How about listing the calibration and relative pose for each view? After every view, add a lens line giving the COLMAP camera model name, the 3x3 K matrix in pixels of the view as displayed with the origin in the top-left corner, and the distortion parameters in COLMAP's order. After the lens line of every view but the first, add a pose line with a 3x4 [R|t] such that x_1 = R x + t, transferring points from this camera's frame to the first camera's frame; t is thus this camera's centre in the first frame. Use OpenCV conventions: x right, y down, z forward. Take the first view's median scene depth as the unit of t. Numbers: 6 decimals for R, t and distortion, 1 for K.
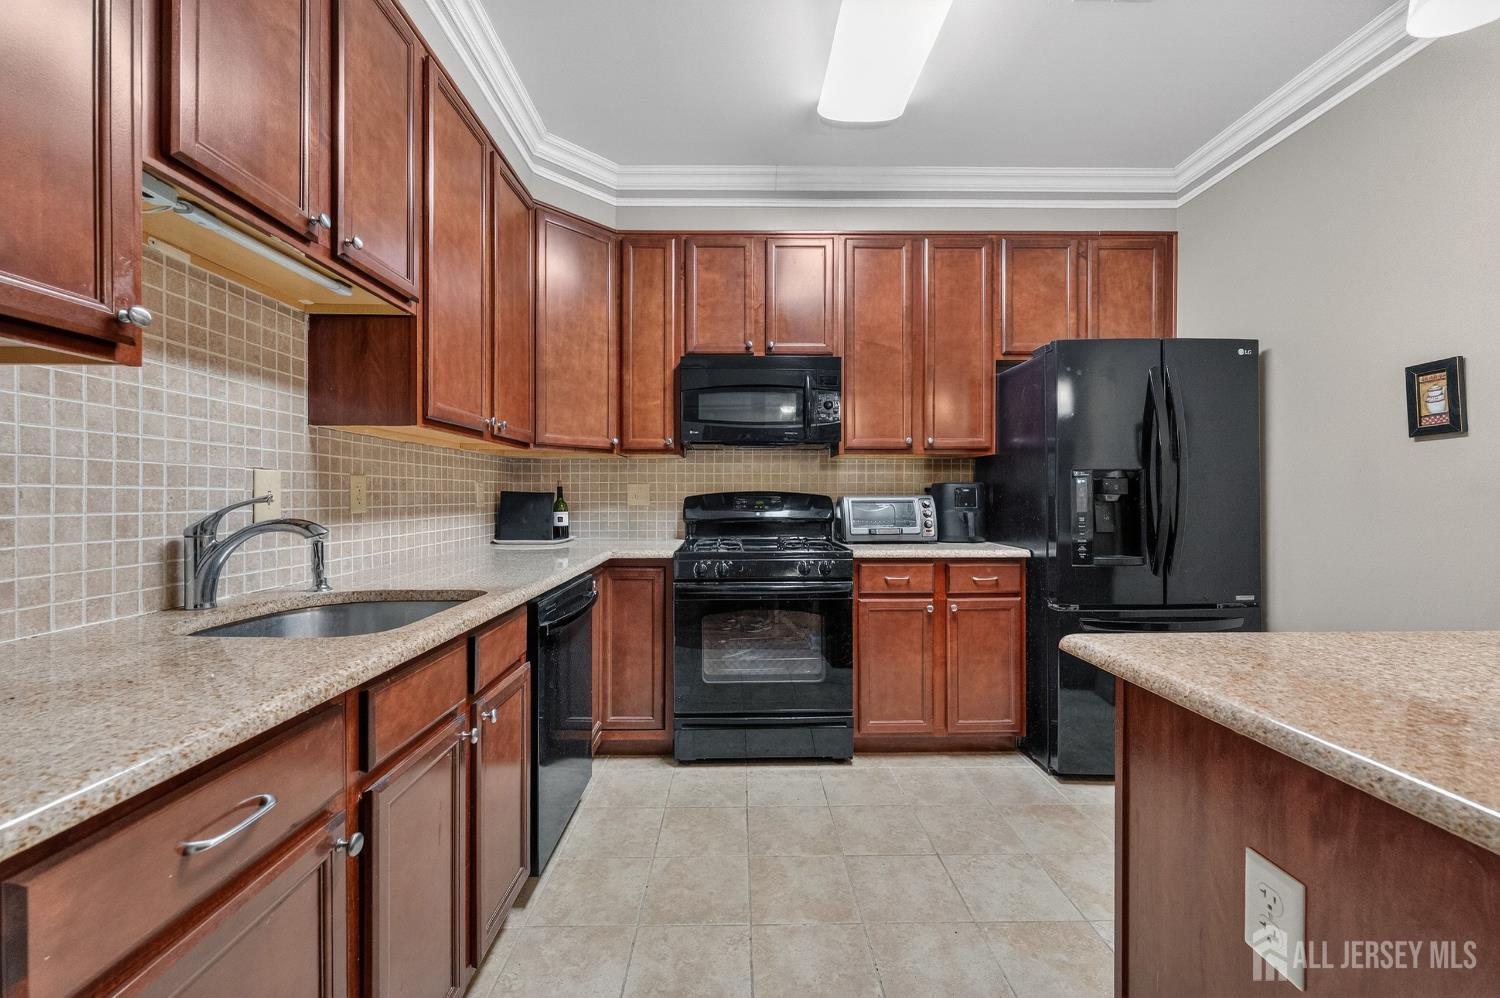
lens RADIAL K [[600.5, 0, 740.7], [0, 600.5, 499.4], [0, 0, 1]] dist [-0.001718, 0.000402]
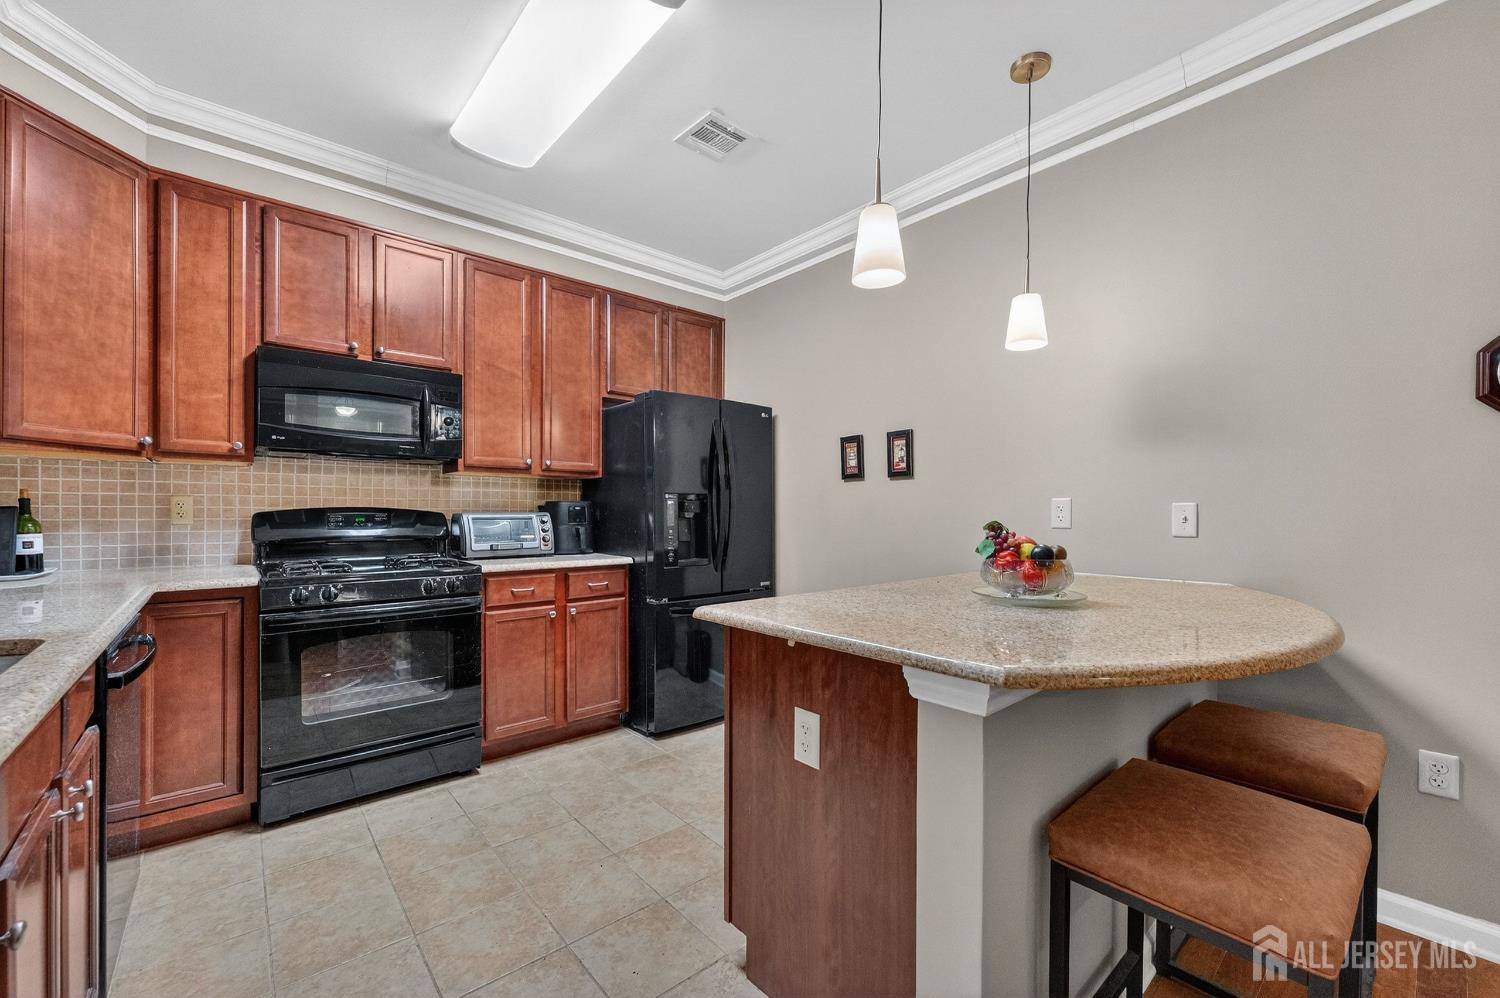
lens RADIAL K [[605.1, 0, 747.6], [0, 605.1, 513.4], [0, 0, 1]] dist [0.000222, -0.000053]
pose [[0.764506, 0.002525, 0.644612, -0.121597], [-0.000352, 0.999994, -0.003499, -0.001216], [-0.644616, 0.002449, 0.764502, -0.084787]]
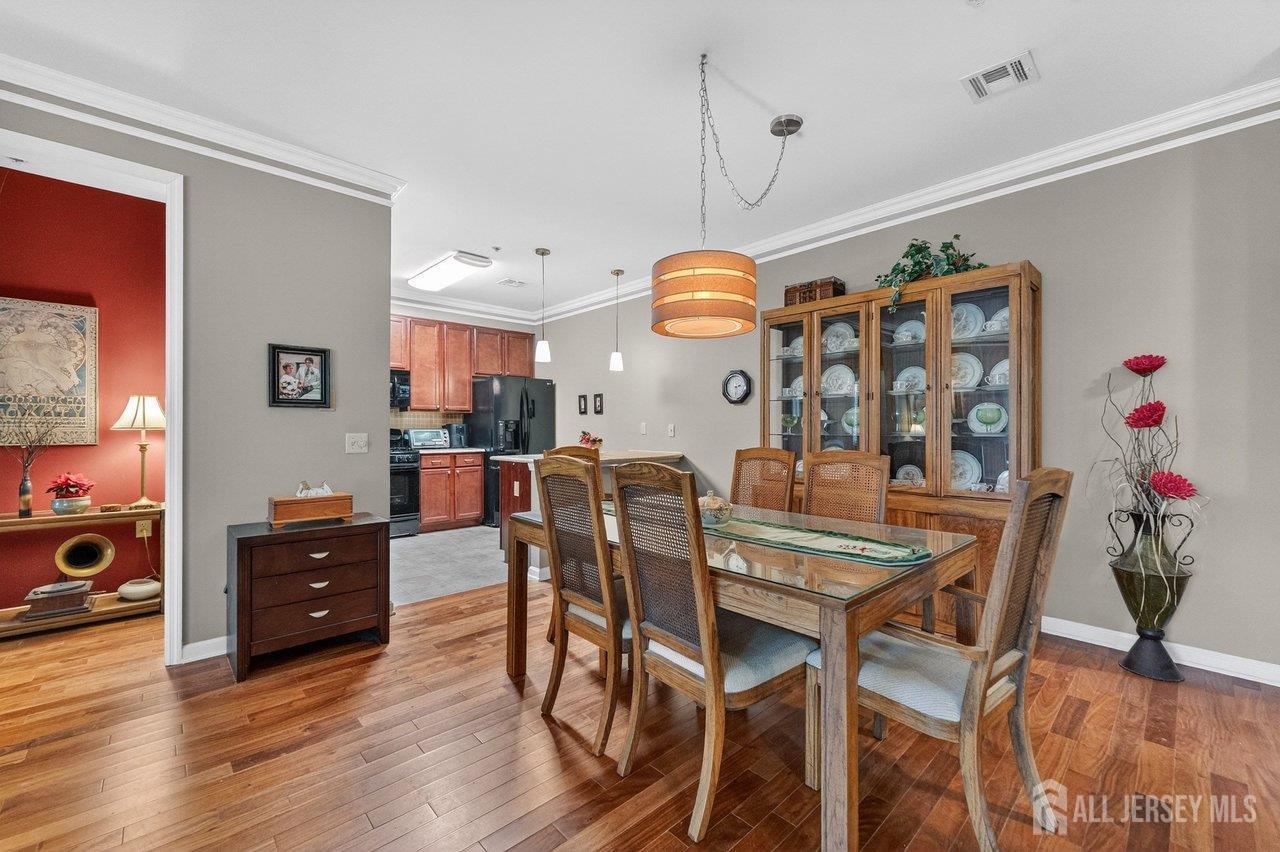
lens RADIAL K [[516.4, 0, 640.0], [0, 516.4, 426.0], [0, 0, 1]] dist [-0.000154, 0.000059]
pose [[0.739309, 0.004650, 0.673351, -0.537733], [0.003965, 0.999929, -0.011260, 0.007627], [-0.673355, 0.010994, 0.739238, -1.127480]]
